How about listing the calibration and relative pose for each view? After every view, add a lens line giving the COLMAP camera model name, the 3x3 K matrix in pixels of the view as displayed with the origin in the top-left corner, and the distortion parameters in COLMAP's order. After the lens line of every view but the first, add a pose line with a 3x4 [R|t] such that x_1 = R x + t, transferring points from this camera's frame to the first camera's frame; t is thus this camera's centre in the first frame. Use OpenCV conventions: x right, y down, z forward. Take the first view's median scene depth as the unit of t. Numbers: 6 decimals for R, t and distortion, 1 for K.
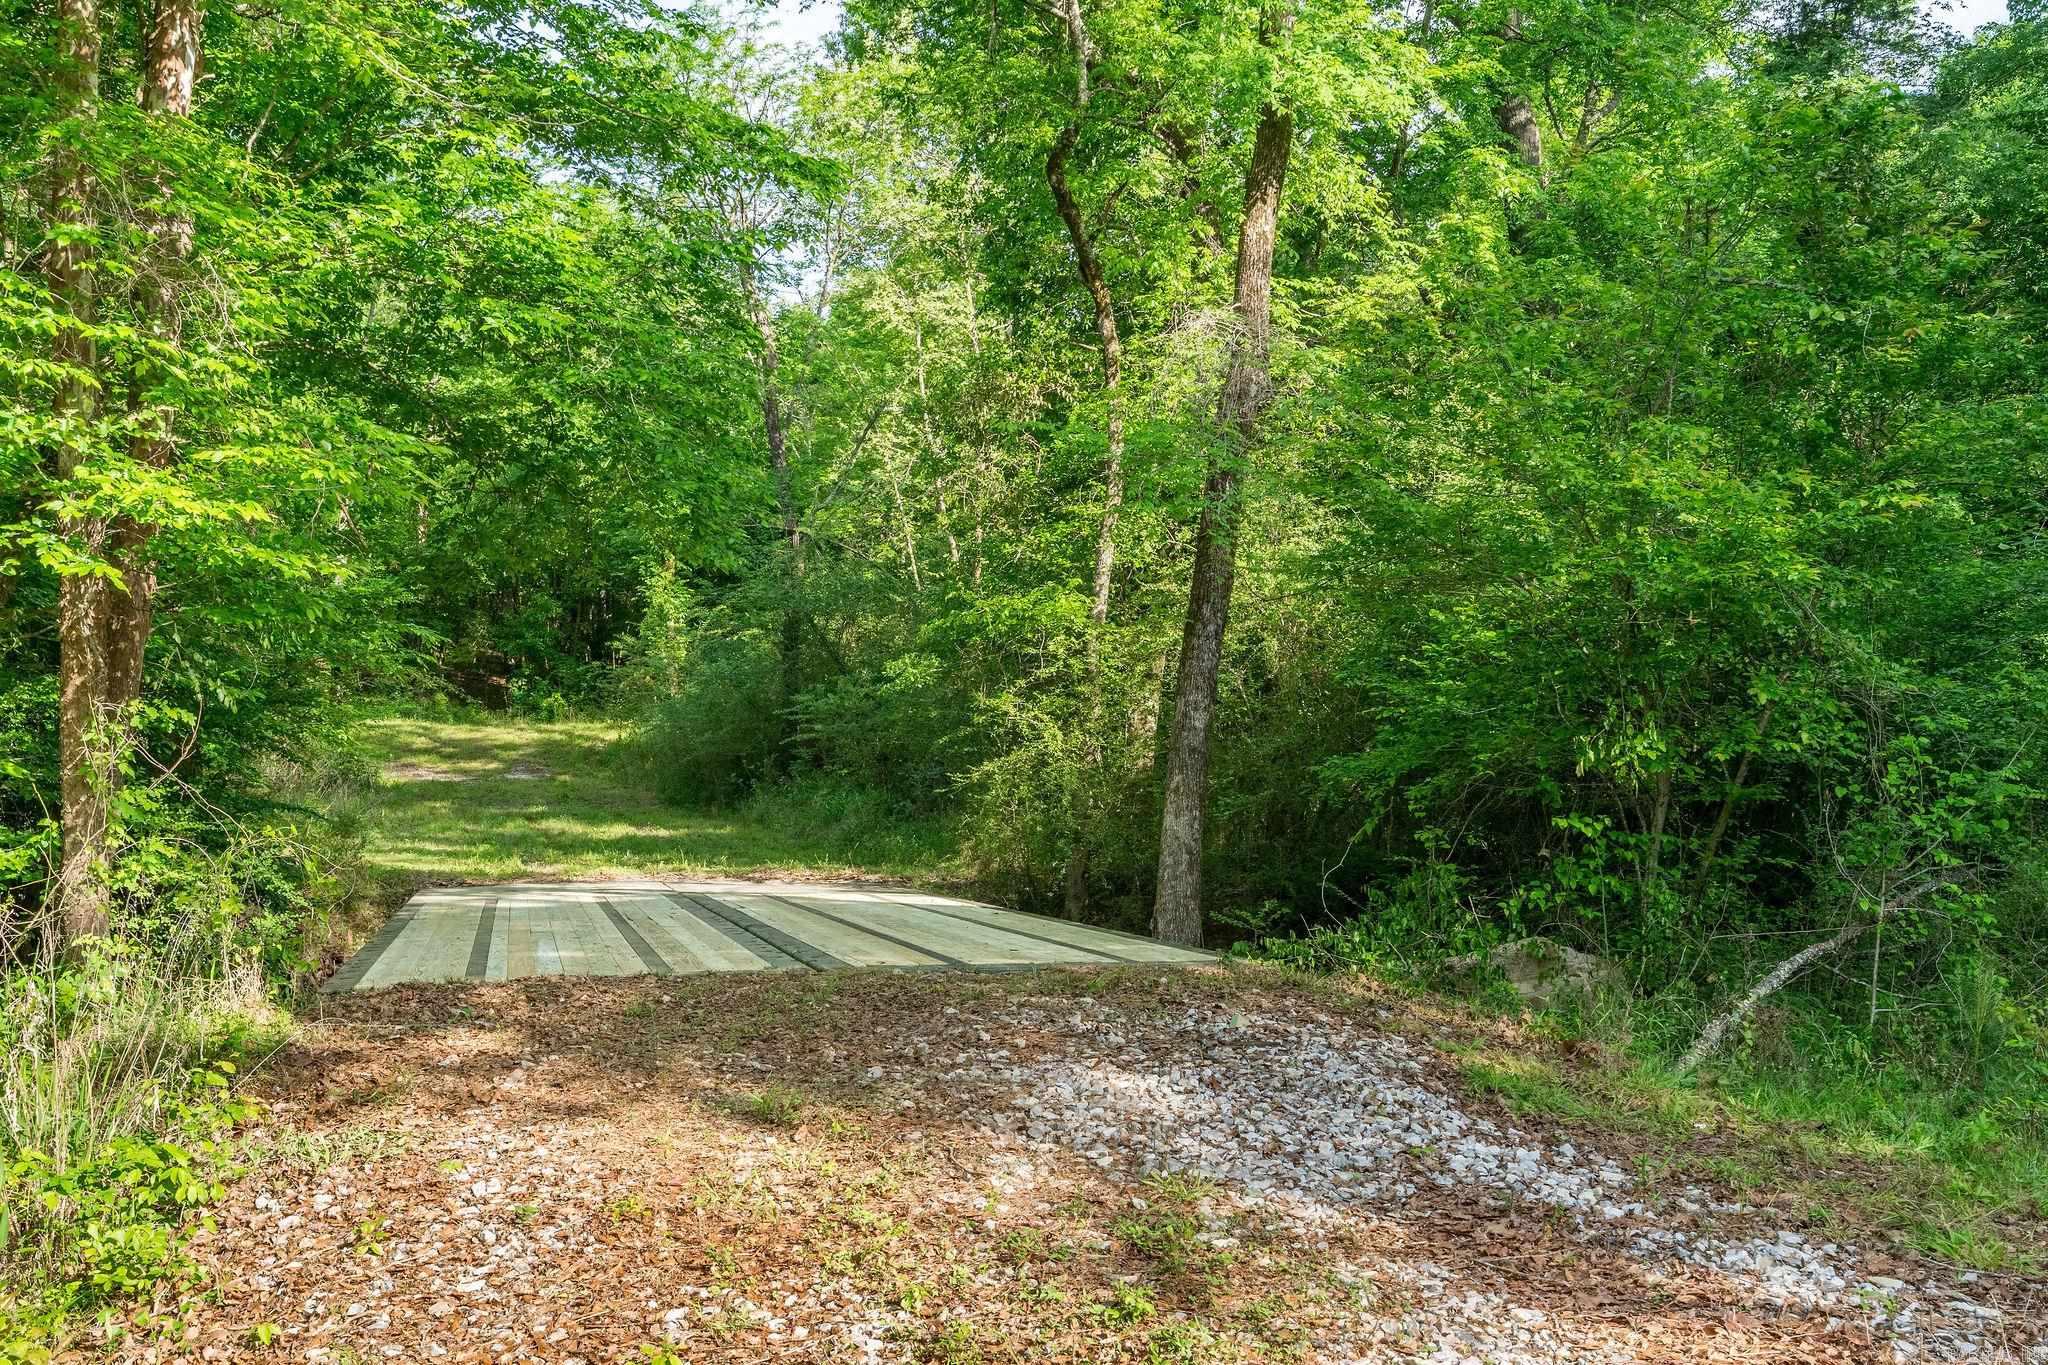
lens RADIAL K [[2048.3, 0, 1019.1], [0, 2048.3, 701.1], [0, 0, 1]] dist [0.010333, 0.008144]
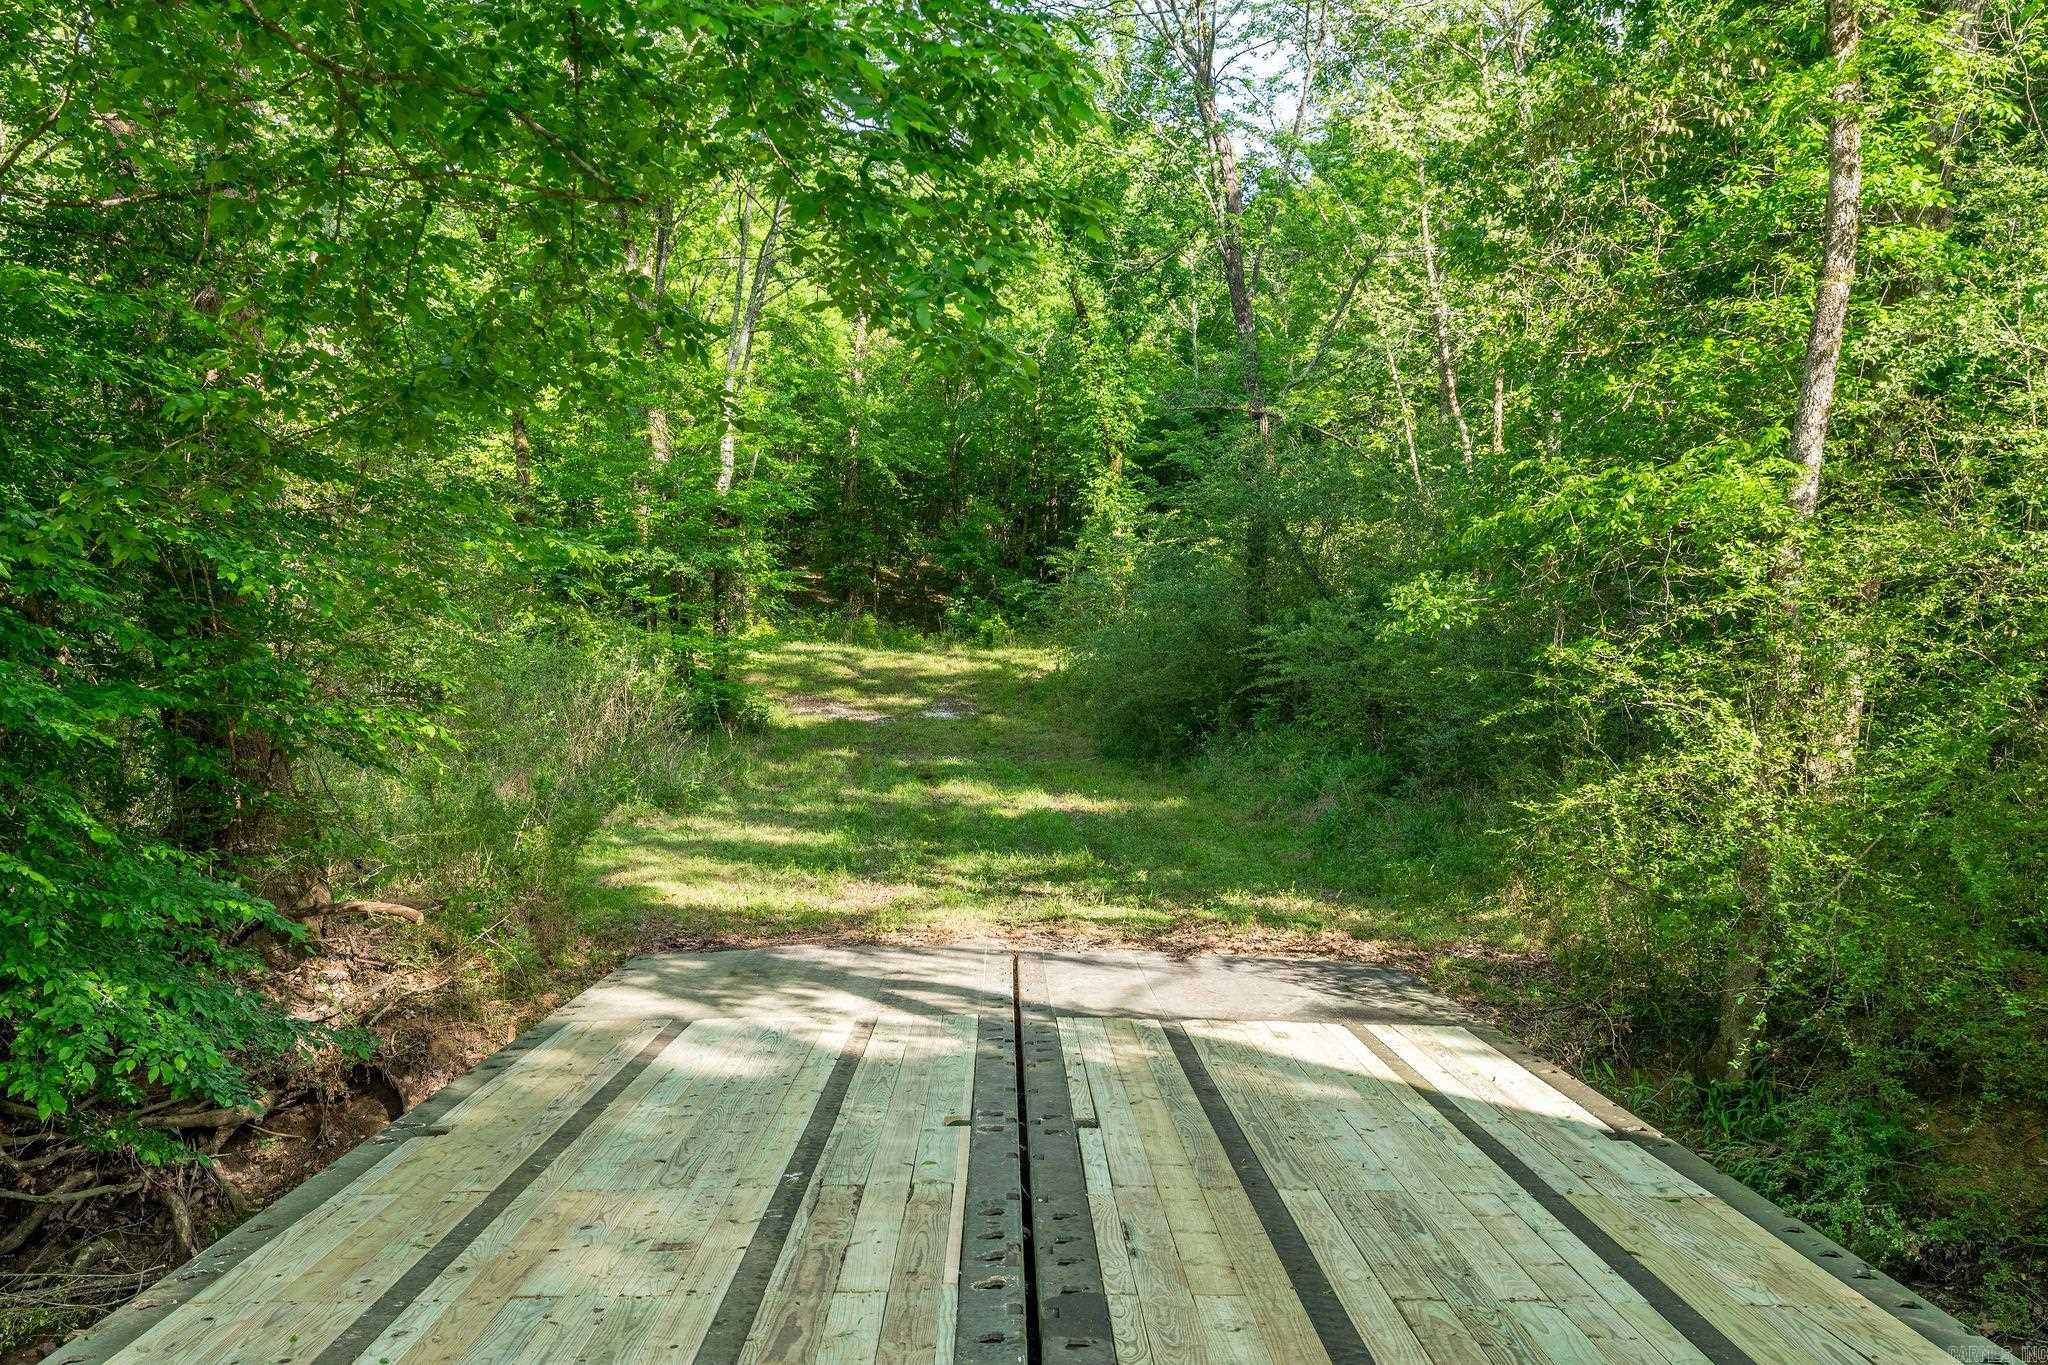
lens RADIAL K [[2098.7, 0, 1021.6], [0, 2098.7, 823.0], [0, 0, 1]] dist [-0.071537, -0.005051]
pose [[0.974089, 0.021965, -0.225096, -0.014559], [0.000245, 0.995169, 0.098171, -0.004924], [0.226165, -0.095683, 0.969378, 0.174247]]
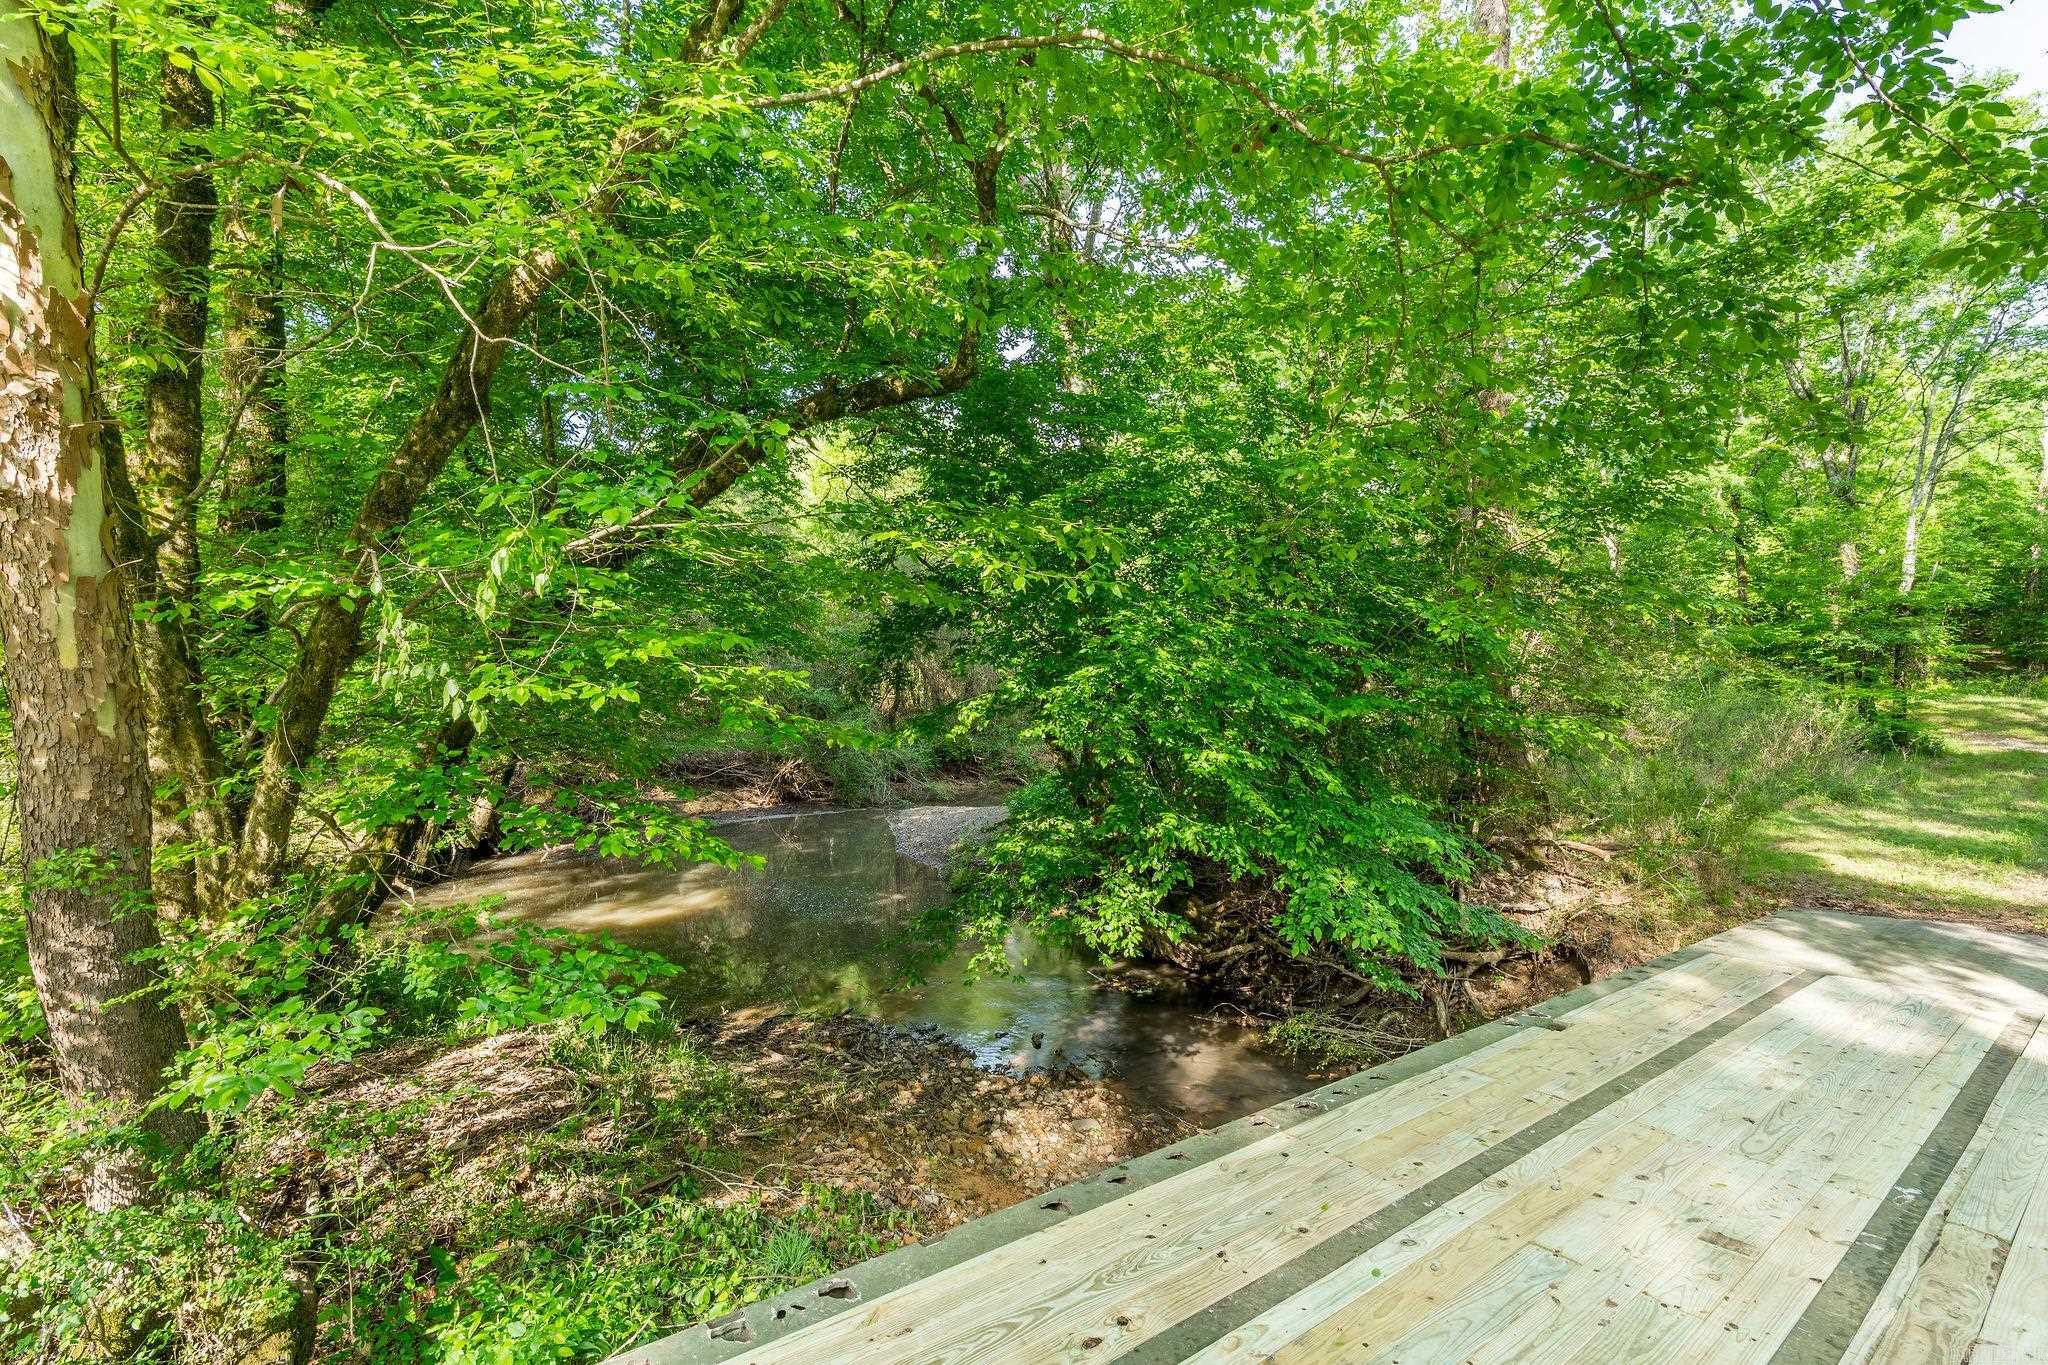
lens RADIAL K [[940.5, 0, 1017.6], [0, 940.5, 689.7], [0, 0, 1]] dist [-0.001861, 0.001900]
pose [[0.423966, 0.007754, -0.905645, -0.041201], [-0.003338, 0.999970, 0.006999, 0.001983], [0.905672, 0.000056, 0.423979, 0.265184]]
